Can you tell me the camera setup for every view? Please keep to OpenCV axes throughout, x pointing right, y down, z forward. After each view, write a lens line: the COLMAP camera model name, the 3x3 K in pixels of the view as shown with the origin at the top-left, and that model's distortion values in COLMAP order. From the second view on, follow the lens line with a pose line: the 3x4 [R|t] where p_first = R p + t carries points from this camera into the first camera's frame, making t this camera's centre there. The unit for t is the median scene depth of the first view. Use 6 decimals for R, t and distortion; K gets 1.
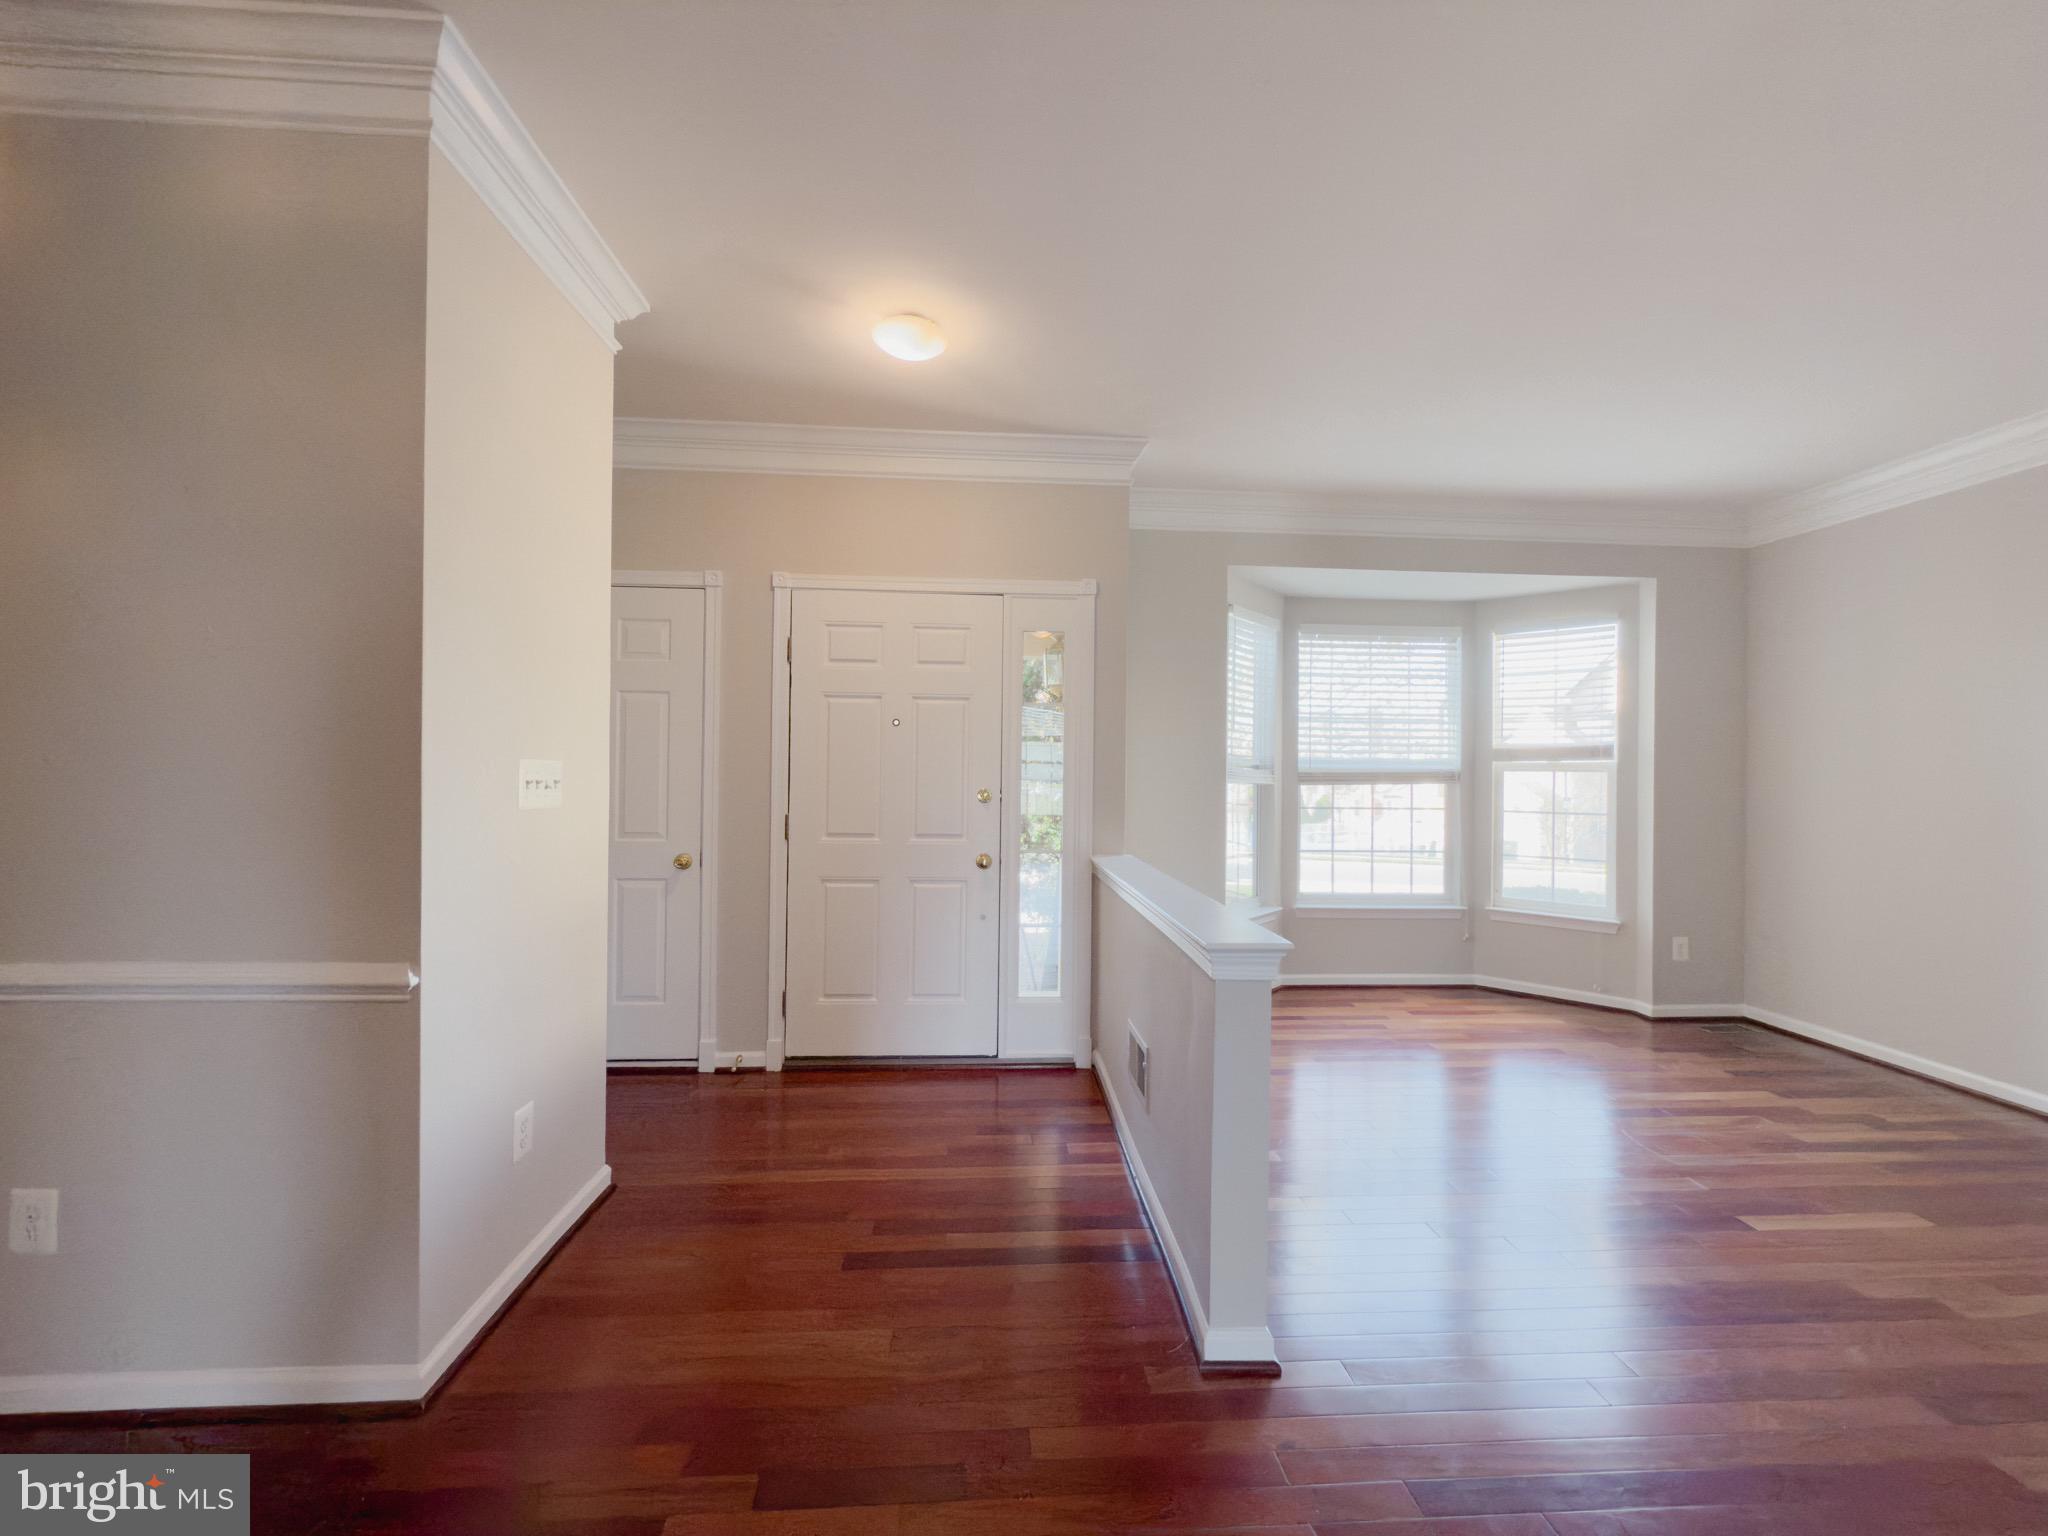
lens RADIAL K [[818.0, 0, 1028.3], [0, 818.0, 766.8], [0, 0, 1]] dist [-0.003575, 0.001049]
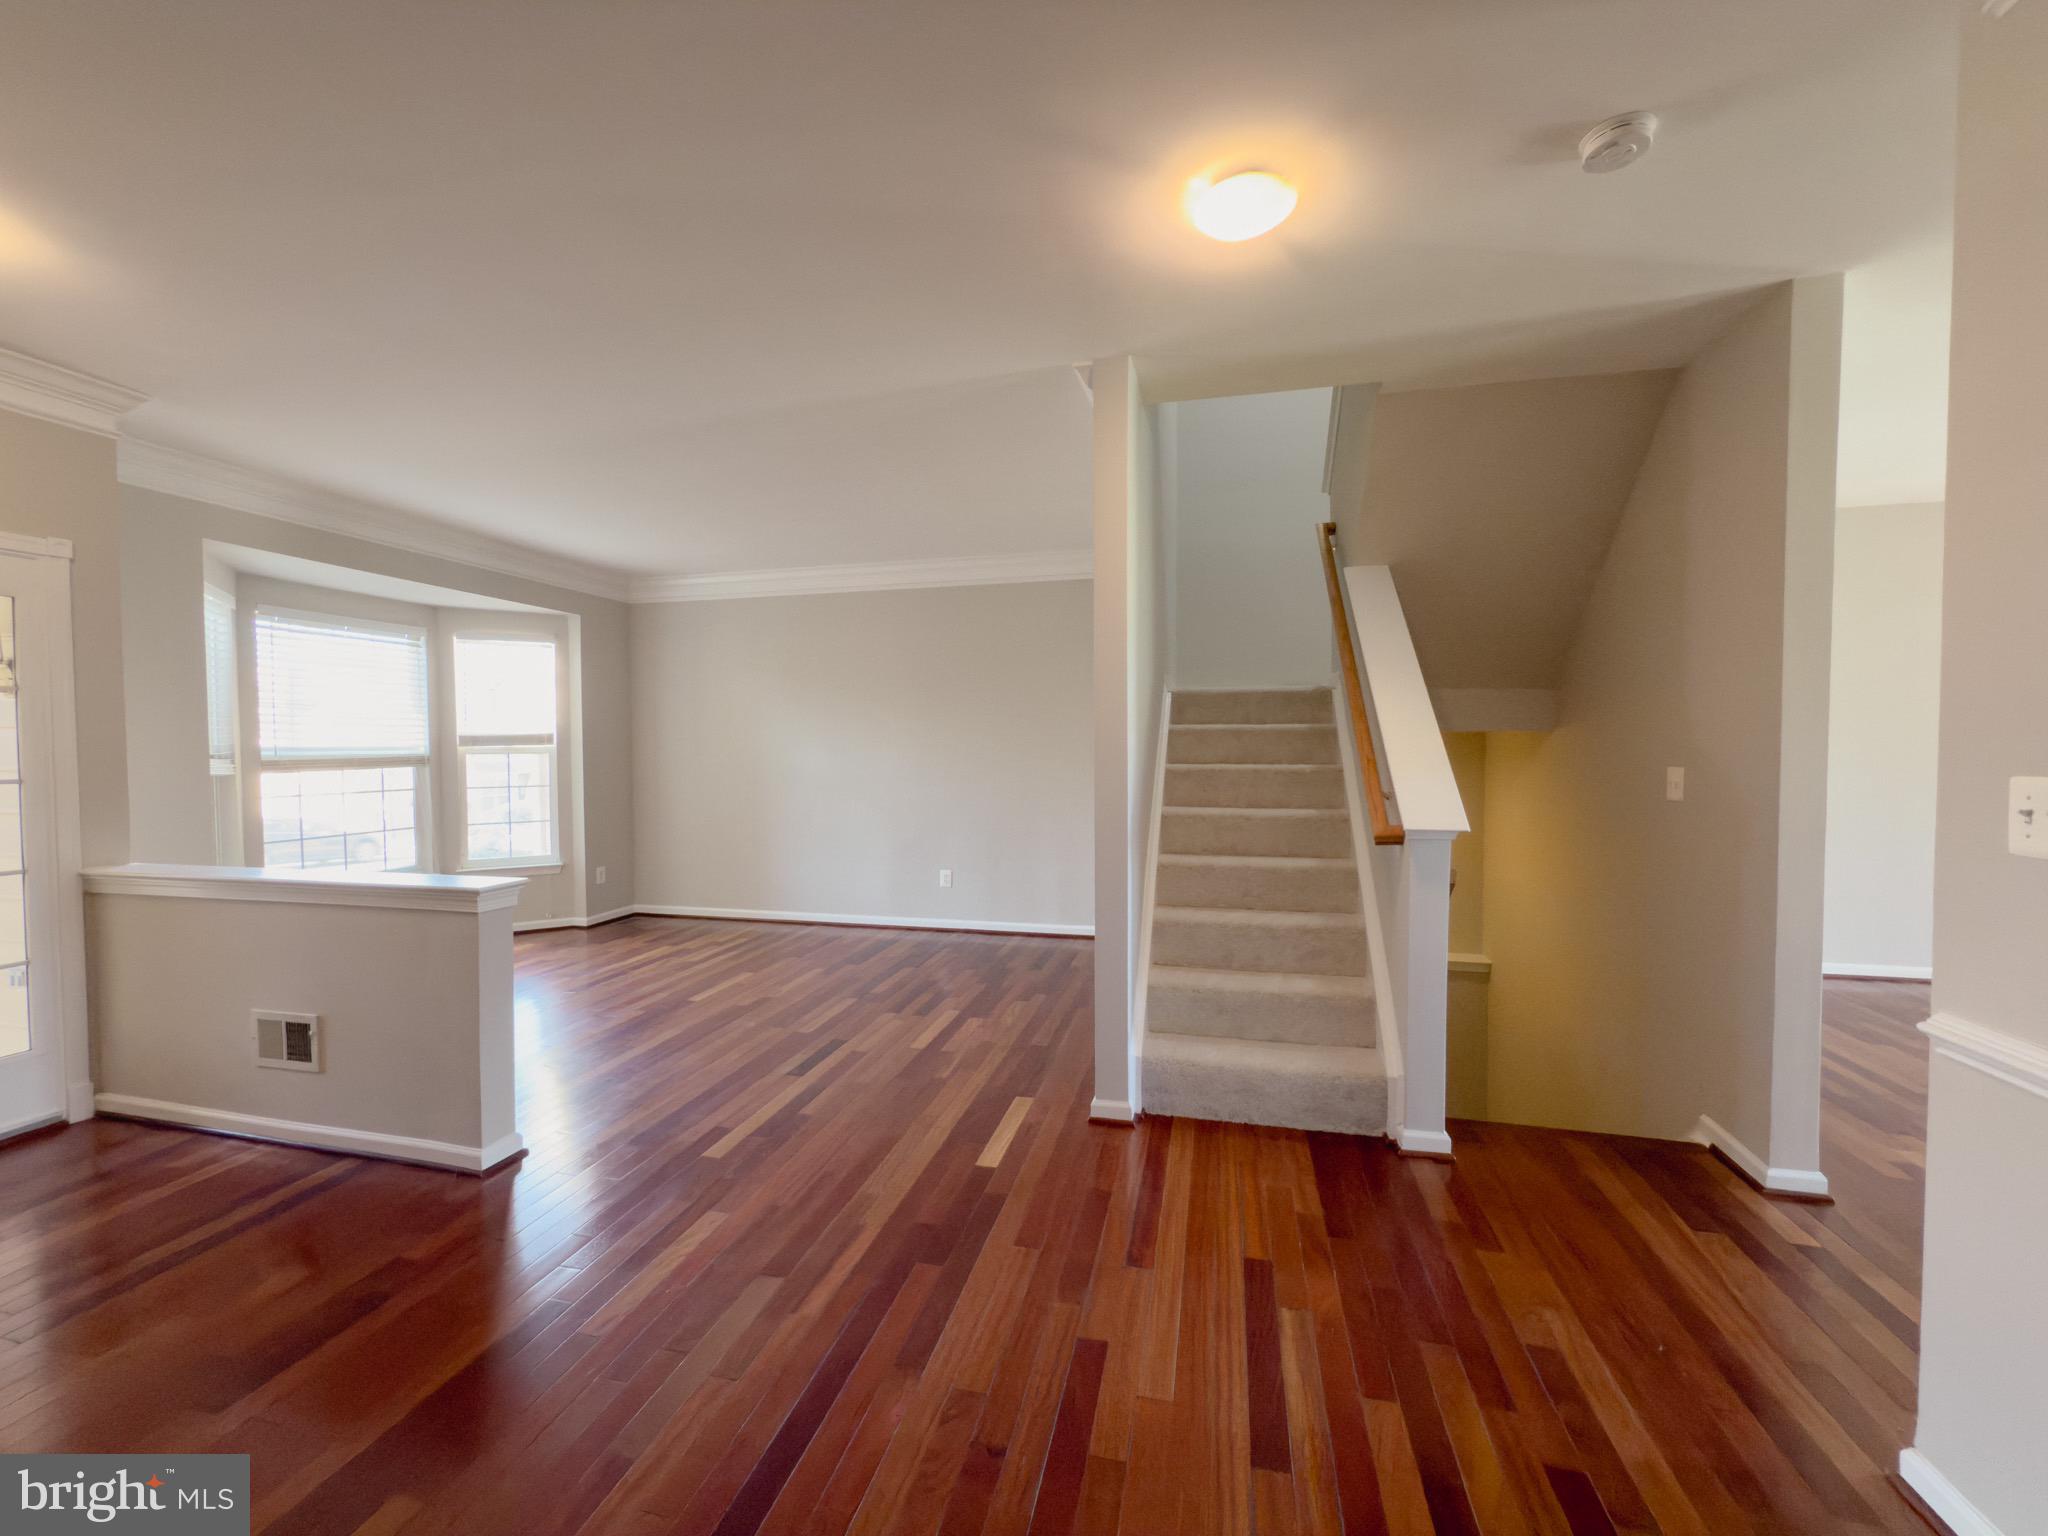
lens RADIAL K [[818.0, 0, 1022.1], [0, 818.0, 762.6], [0, 0, 1]] dist [-0.003575, 0.001049]
pose [[0.299077, -0.031419, 0.953712, -0.360172], [0.000279, 0.999461, 0.032838, -0.025017], [-0.954229, -0.009555, 0.298925, -0.150464]]
